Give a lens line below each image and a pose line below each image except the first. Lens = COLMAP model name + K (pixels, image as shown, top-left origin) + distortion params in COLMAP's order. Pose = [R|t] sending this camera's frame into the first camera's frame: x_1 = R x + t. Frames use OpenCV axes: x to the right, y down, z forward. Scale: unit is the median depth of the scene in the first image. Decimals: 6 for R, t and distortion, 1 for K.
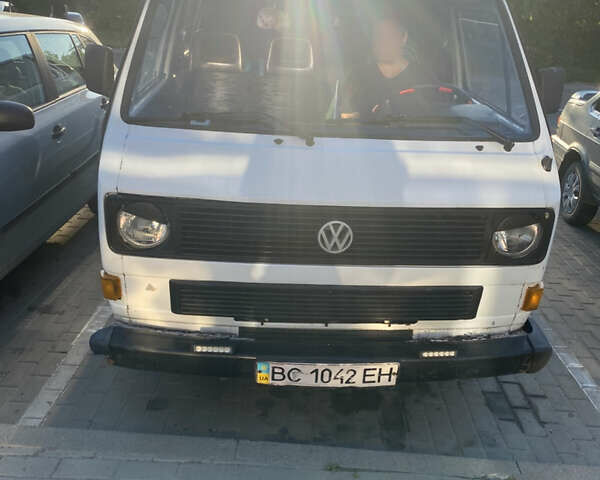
lens RADIAL K [[599.5, 0, 311.5], [0, 599.5, 234.7], [0, 0, 1]] dist [0.043880, 0.000000]
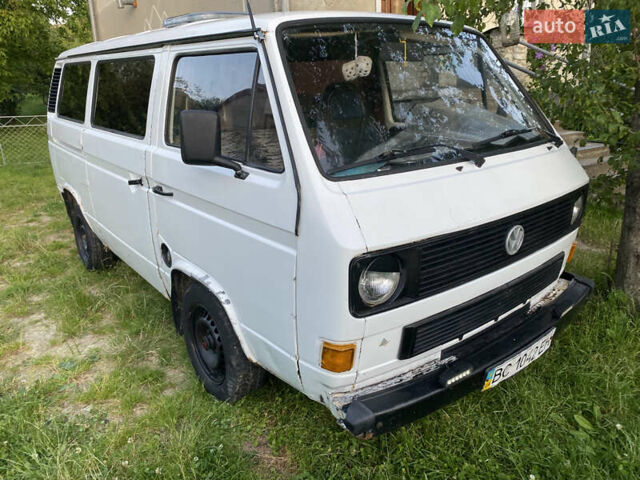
lens RADIAL K [[490.4, 0, 306.9], [0, 490.4, 233.3], [0, 0, 1]] dist [0.041196, -0.040440]
pose [[0.821130, -0.247193, 0.514433, -0.736487], [0.272383, 0.961799, 0.027386, -0.135895], [-0.501551, 0.117636, 0.857093, 0.372384]]
